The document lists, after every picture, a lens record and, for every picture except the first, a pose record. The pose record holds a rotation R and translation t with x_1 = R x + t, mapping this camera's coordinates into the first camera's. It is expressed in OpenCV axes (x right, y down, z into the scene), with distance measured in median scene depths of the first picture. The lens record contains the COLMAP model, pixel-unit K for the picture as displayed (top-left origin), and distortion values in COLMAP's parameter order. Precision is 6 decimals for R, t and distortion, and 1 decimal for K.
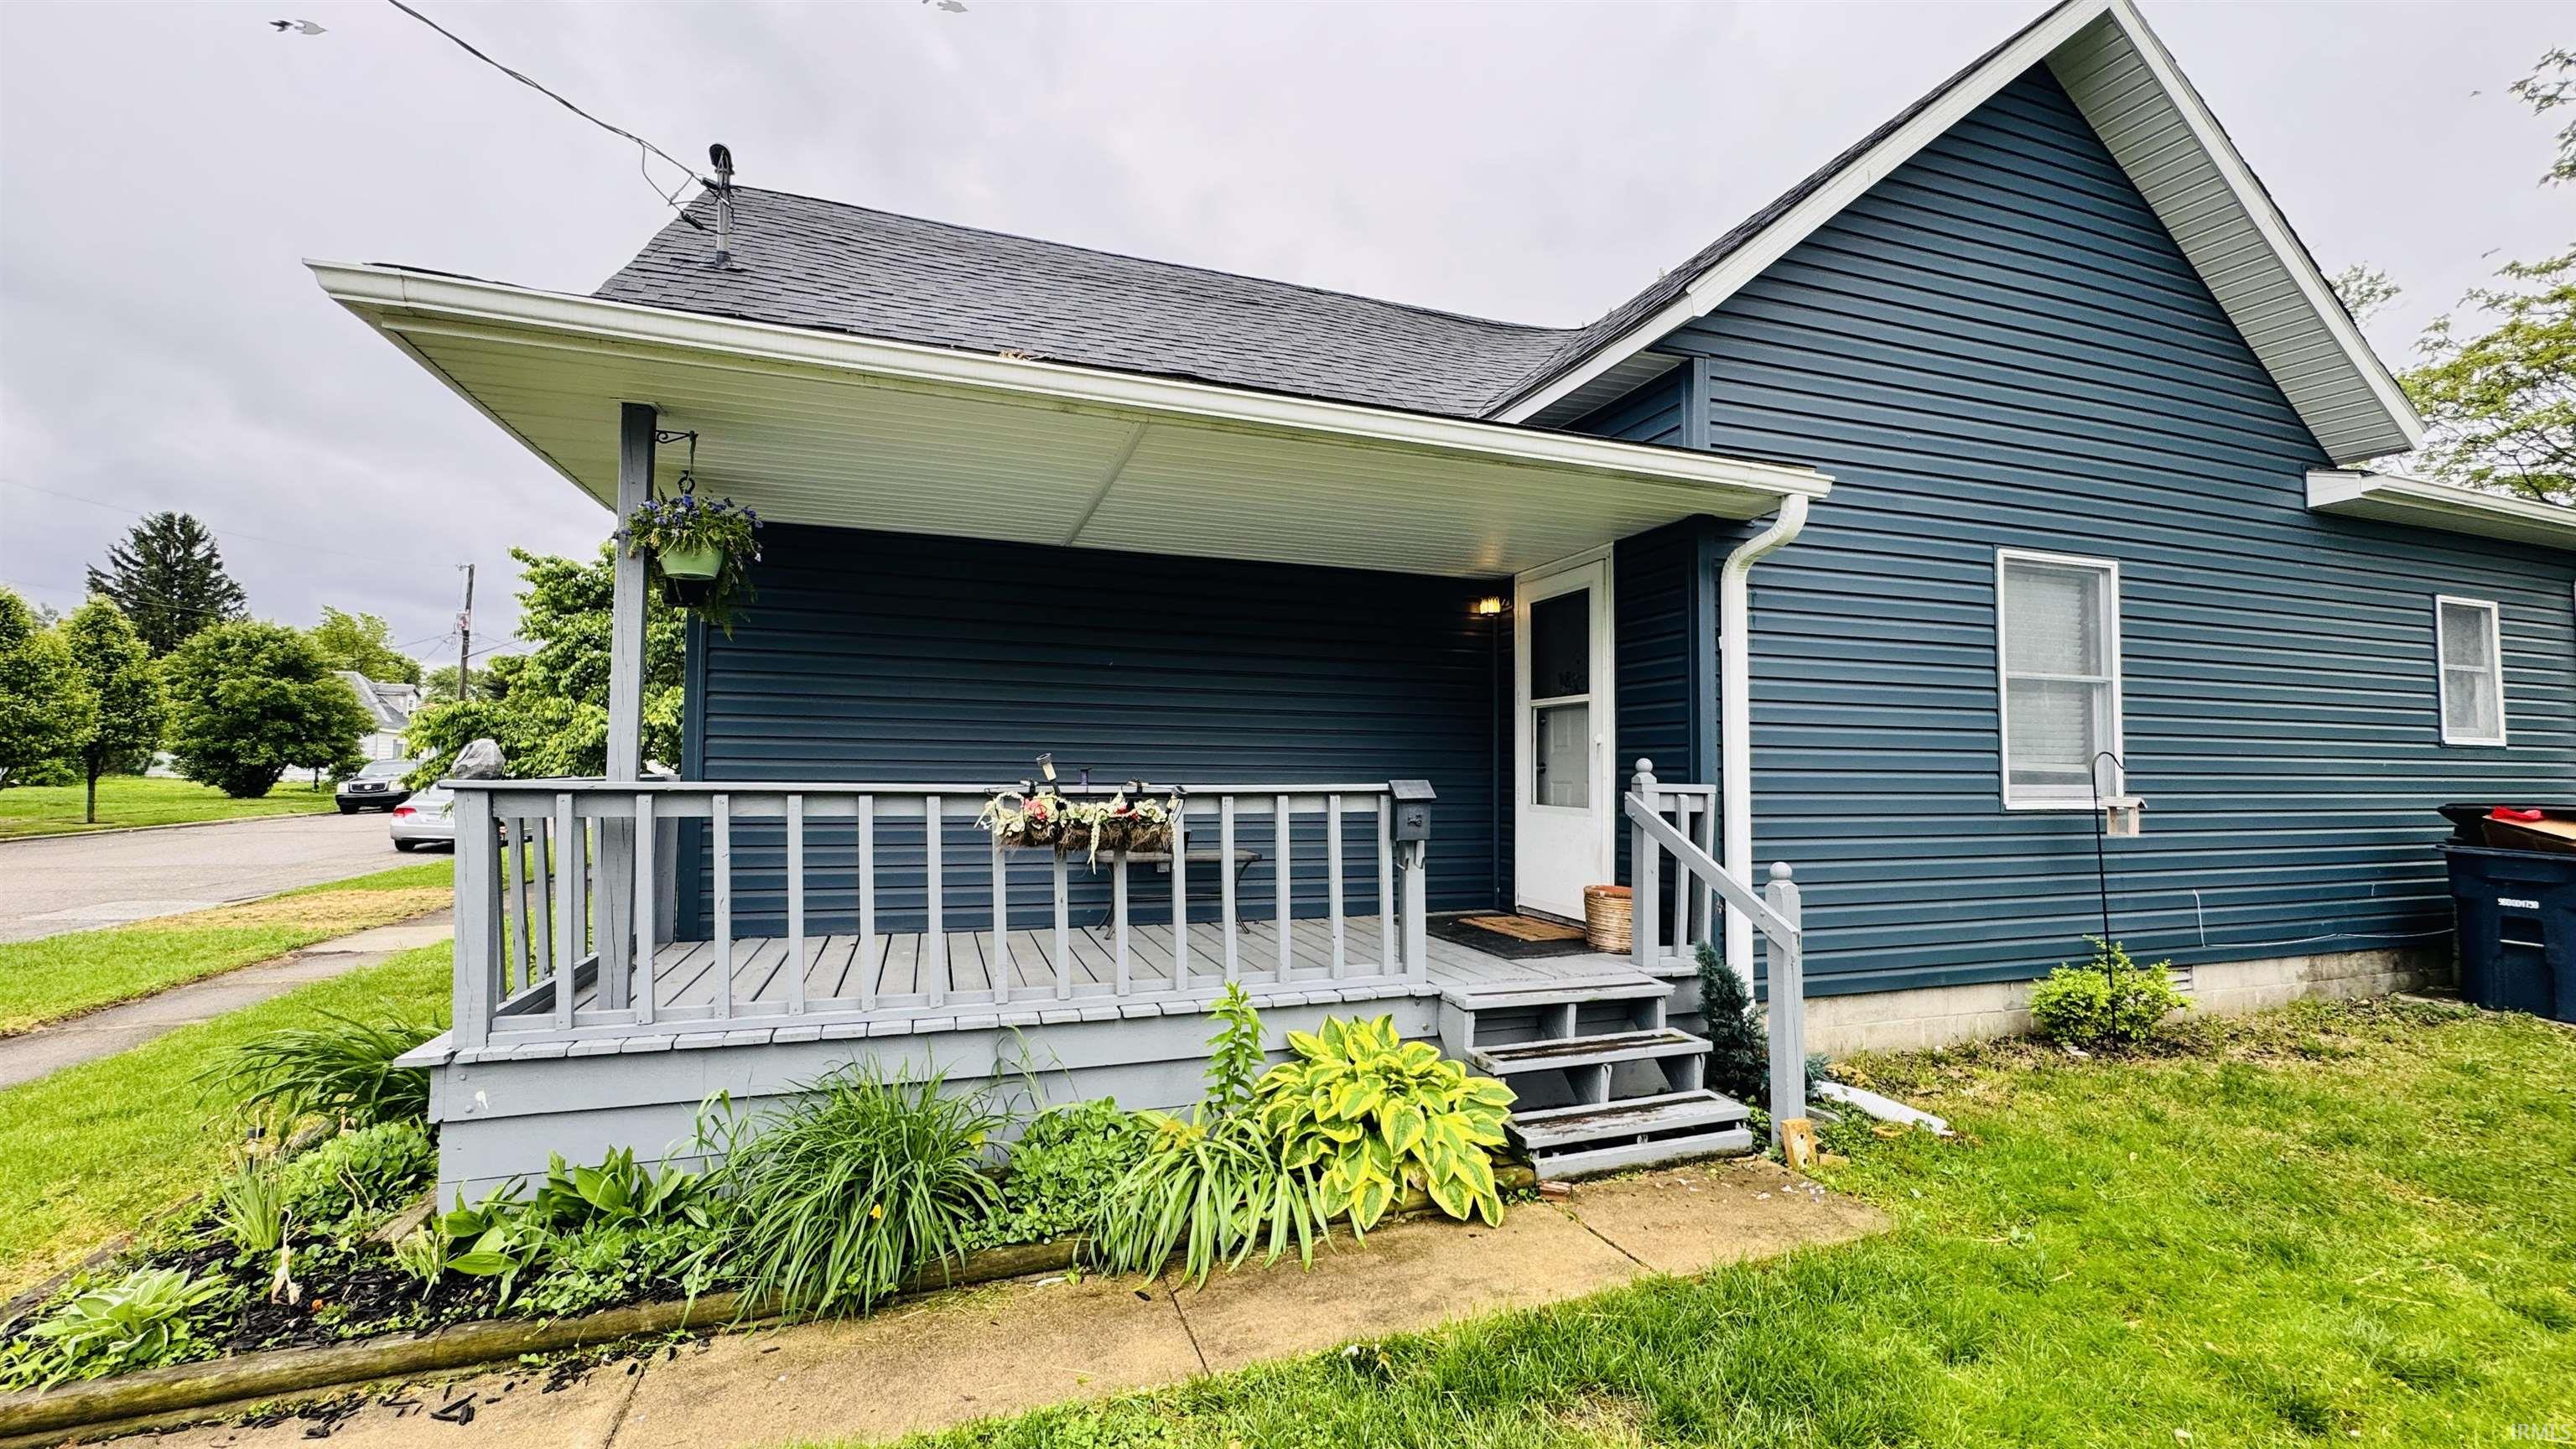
lens RADIAL K [[1034.2, 0, 1288.0], [0, 1034.2, 724.5], [0, 0, 1]] dist [-0.001213, -0.000188]
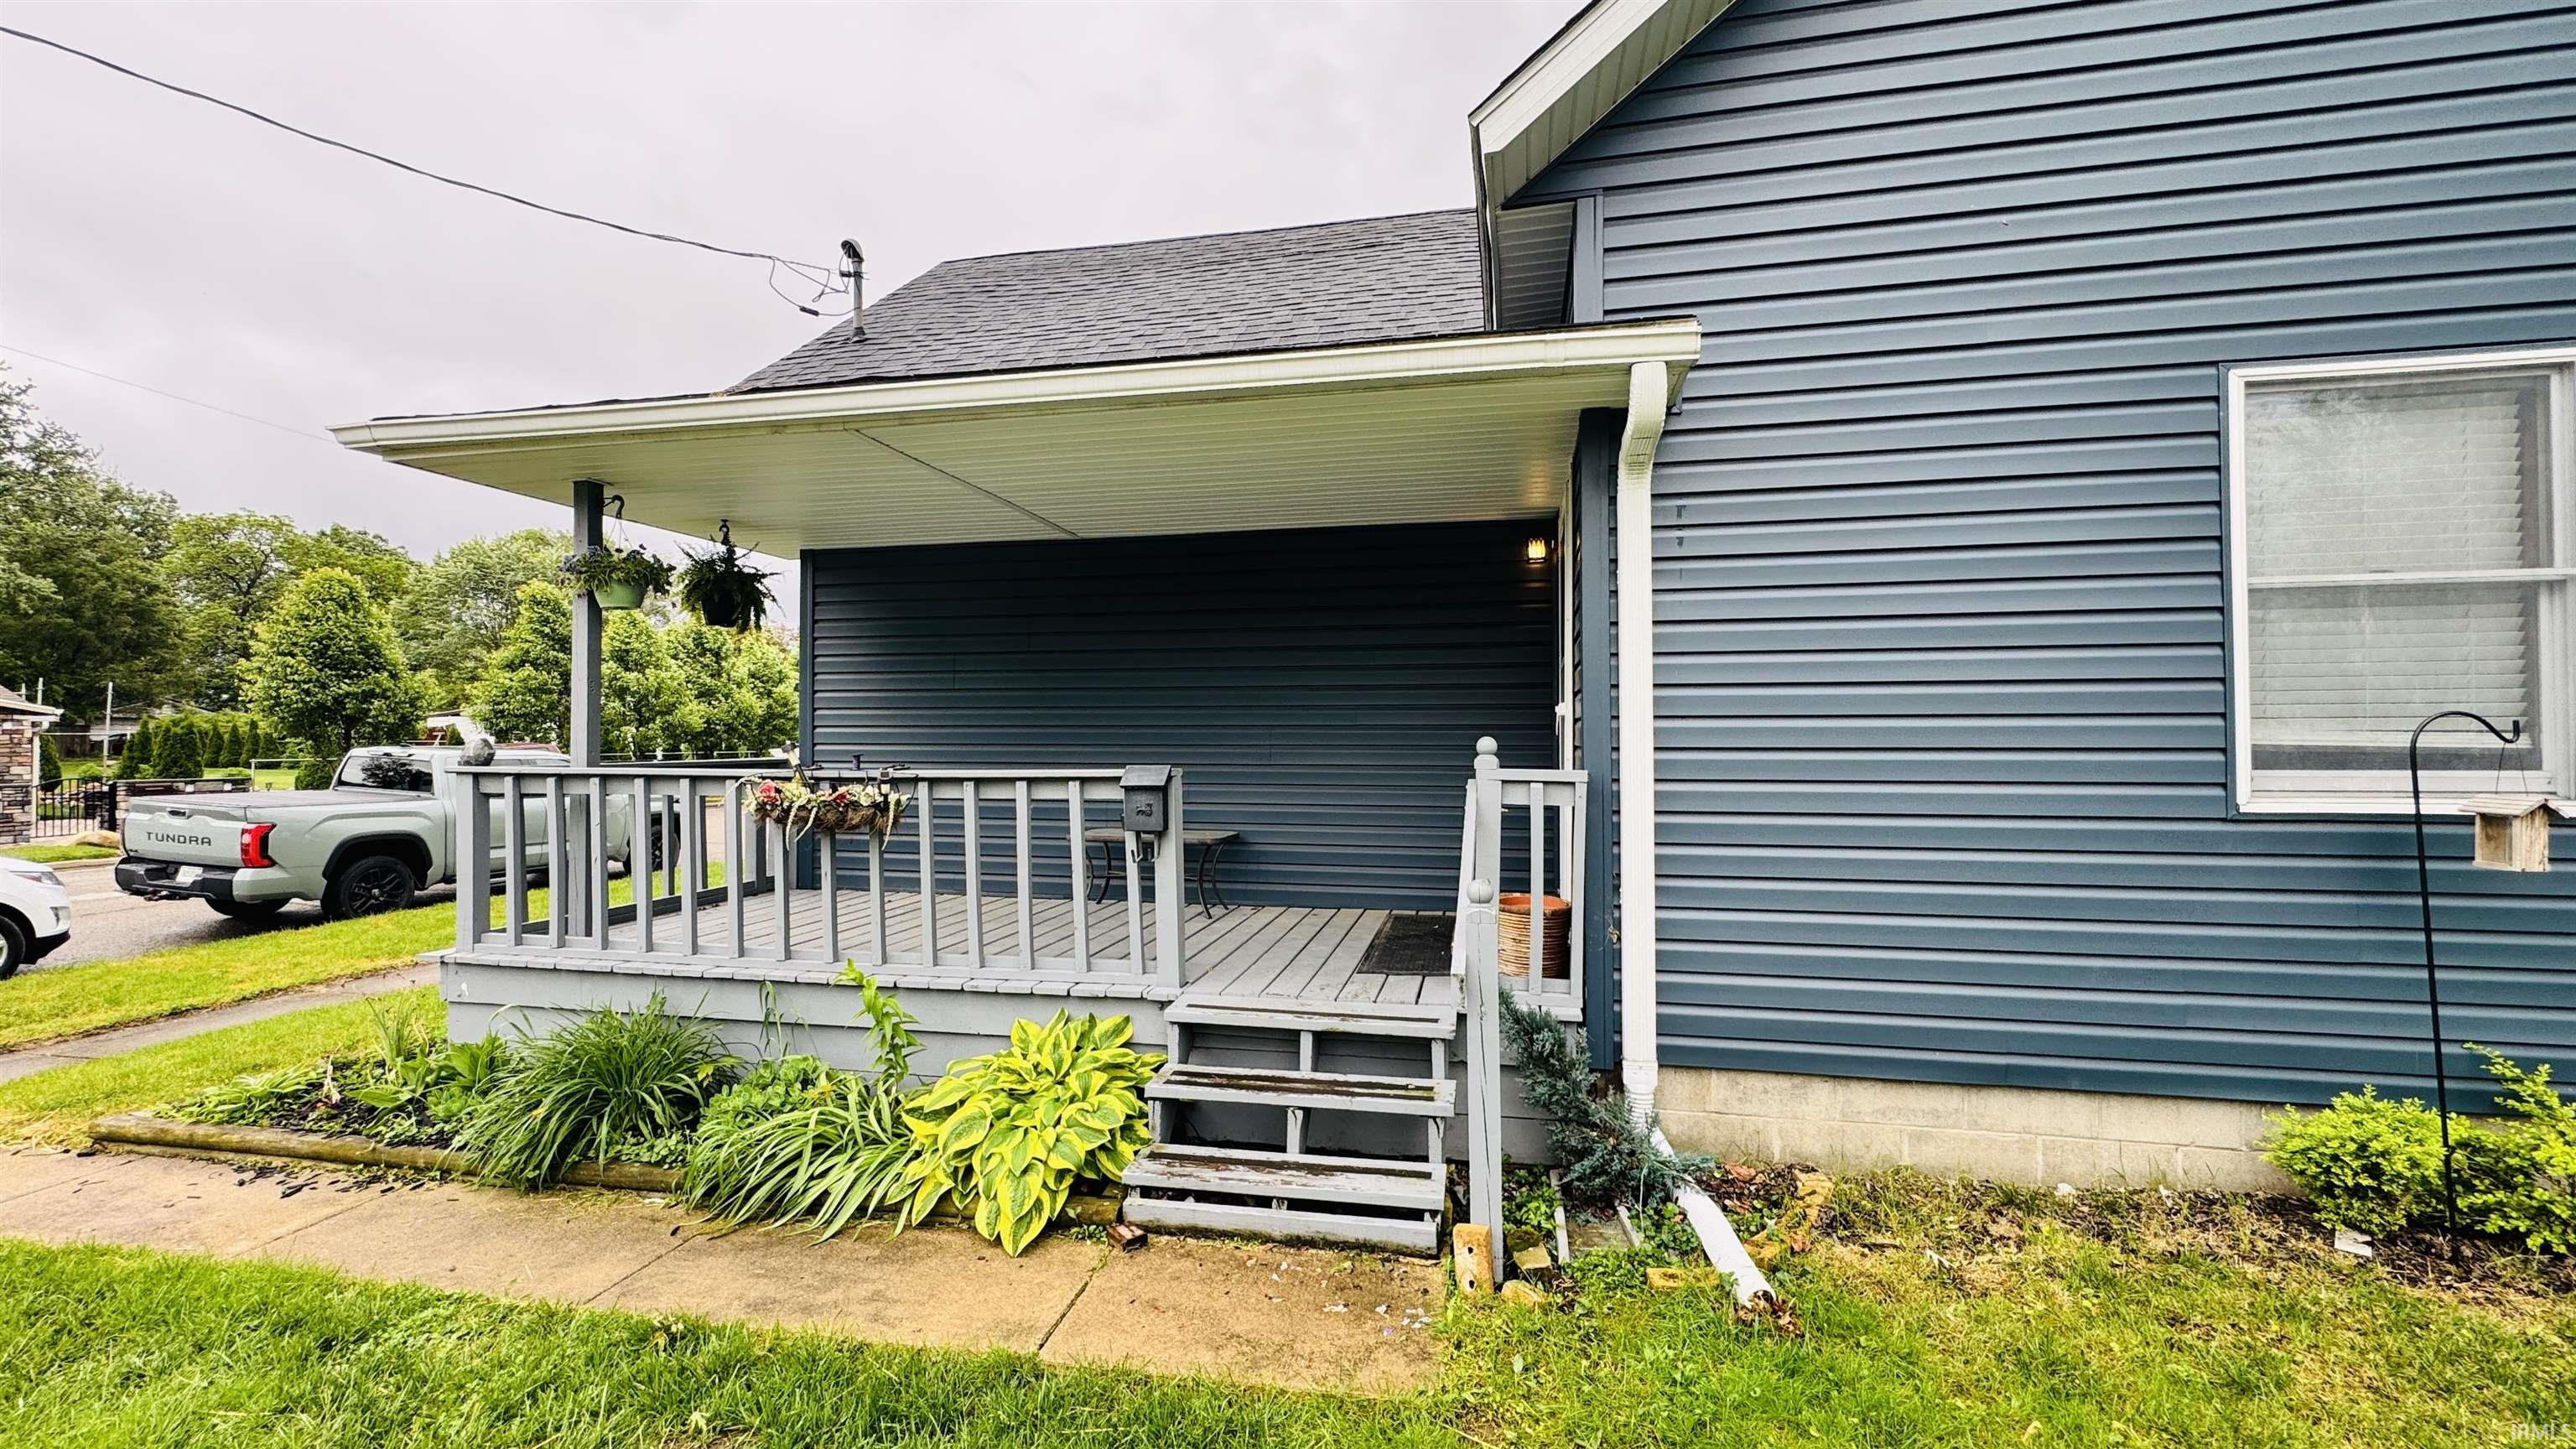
lens RADIAL K [[1028.0, 0, 1284.3], [0, 1028.0, 727.5], [0, 0, 1]] dist [-0.004679, 0.000161]
pose [[0.854502, -0.019524, -0.519081, 0.701449], [0.031070, 0.999425, 0.013556, 0.011977], [0.518518, -0.027711, 0.854617, 0.288443]]
